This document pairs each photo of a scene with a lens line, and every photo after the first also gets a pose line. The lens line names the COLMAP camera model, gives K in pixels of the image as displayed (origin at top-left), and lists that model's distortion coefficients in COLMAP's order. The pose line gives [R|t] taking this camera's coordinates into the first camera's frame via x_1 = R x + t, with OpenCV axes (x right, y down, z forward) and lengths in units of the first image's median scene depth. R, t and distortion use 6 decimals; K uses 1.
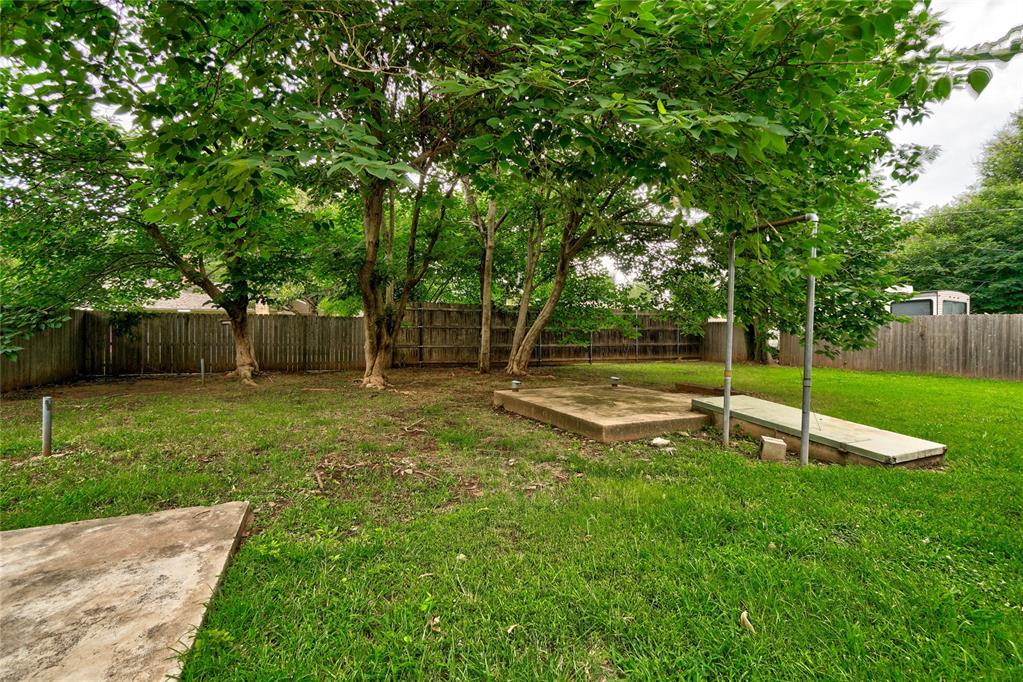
lens RADIAL K [[447.3, 0, 511.5], [0, 447.3, 334.5], [0, 0, 1]] dist [-0.003327, 0.001248]
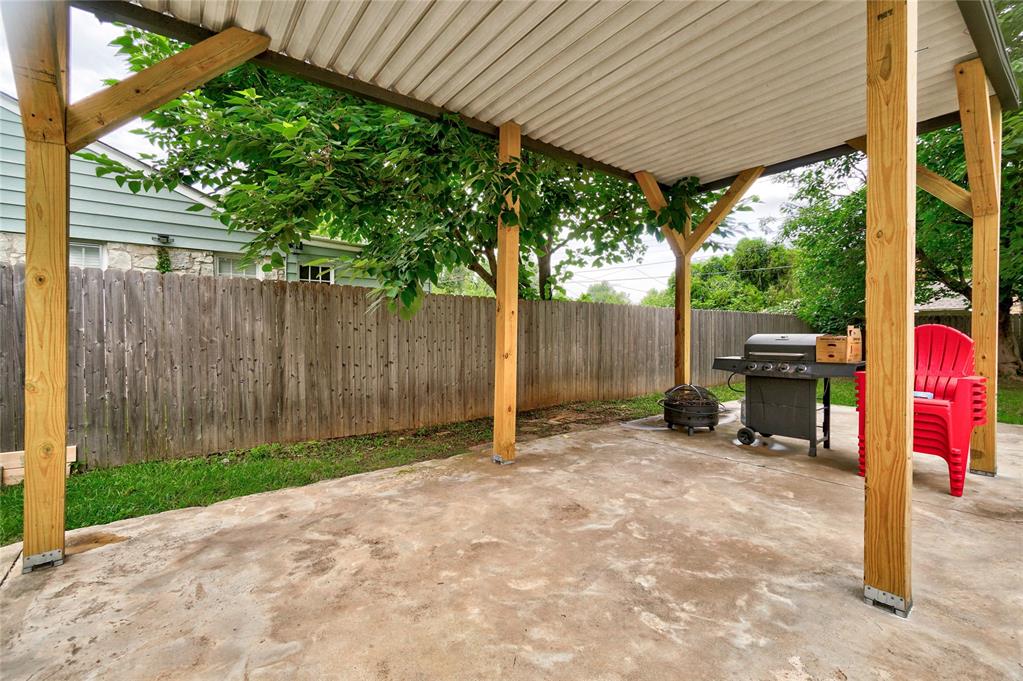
lens RADIAL K [[447.3, 0, 511.5], [0, 447.3, 334.0], [0, 0, 1]] dist [-0.003327, 0.001248]
pose [[0.244140, -0.001277, -0.969739, 0.127571], [0.001895, 0.999998, -0.000840, -0.001756], [0.969738, -0.001633, 0.244142, -0.360315]]
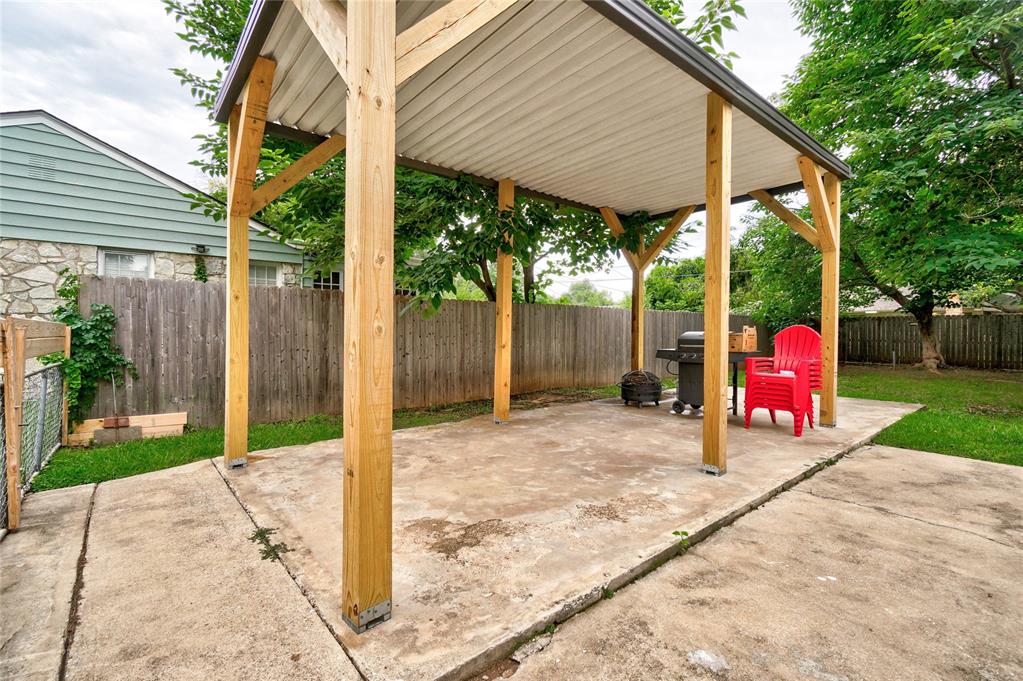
lens RADIAL K [[460.8, 0, 510.8], [0, 460.8, 335.1], [0, 0, 1]] dist [-0.000283, 0.000517]
pose [[0.284189, 0.004891, -0.958756, 0.252523], [-0.000723, 0.999988, 0.004887, -0.000210], [0.958768, -0.000696, 0.284190, -0.407071]]
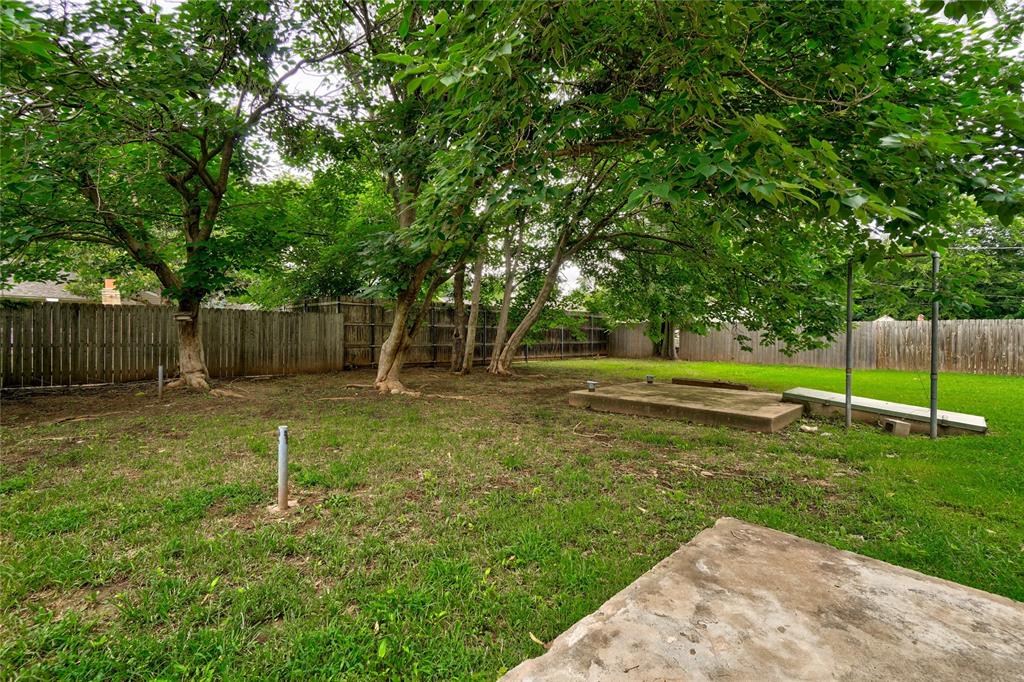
lens RADIAL K [[447.7, 0, 512.0], [0, 447.7, 334.5], [0, 0, 1]] dist [-0.003327, 0.001248]
pose [[0.937283, 0.003957, 0.348547, -0.315117], [-0.006769, 0.999954, 0.006850, -0.006079], [-0.348504, -0.008780, 0.937266, 0.059144]]
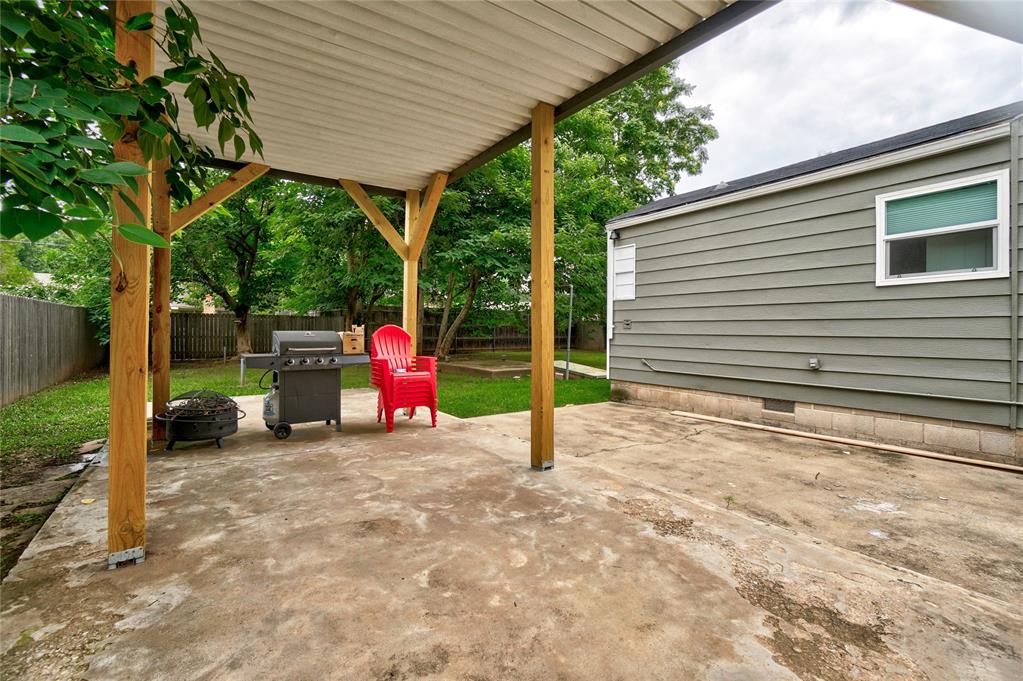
lens RADIAL K [[456.9, 0, 506.4], [0, 456.9, 338.2], [0, 0, 1]] dist [-0.014429, 0.006476]
pose [[0.981906, -0.001022, 0.189367, -0.062510], [-0.002814, 0.999796, 0.019988, -0.003604], [-0.189349, -0.020160, 0.981703, -0.489616]]
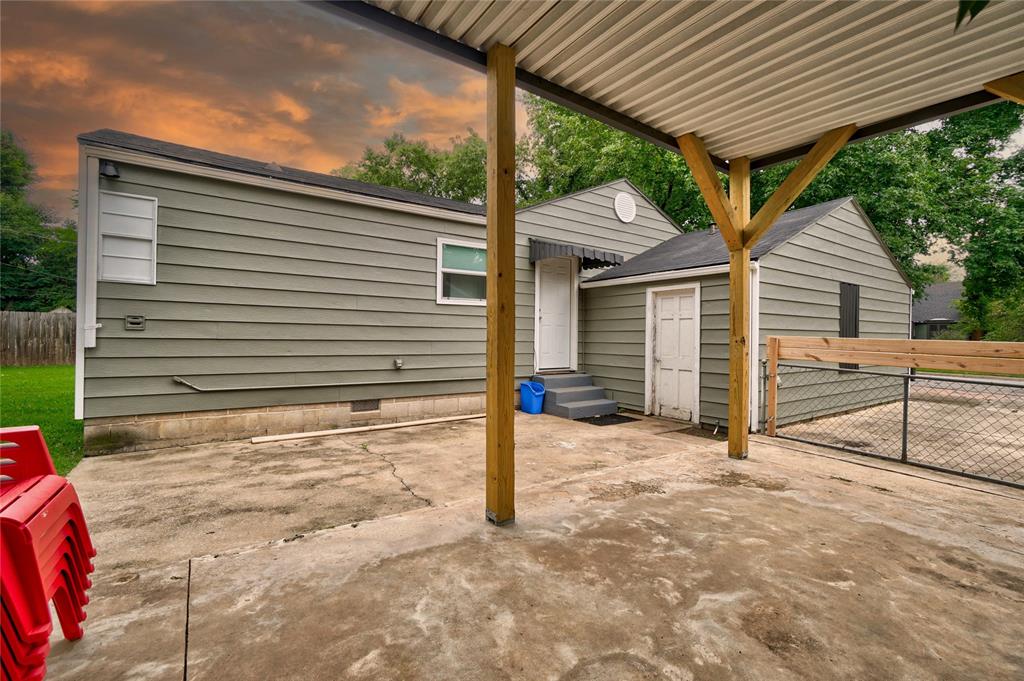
lens RADIAL K [[447.7, 0, 512.0], [0, 447.7, 334.0], [0, 0, 1]] dist [-0.003327, 0.001248]
pose [[-0.189261, -0.001588, 0.981926, -0.203521], [-0.017593, 0.999844, -0.001774, -0.006192], [-0.981769, -0.017611, -0.189259, -0.167909]]
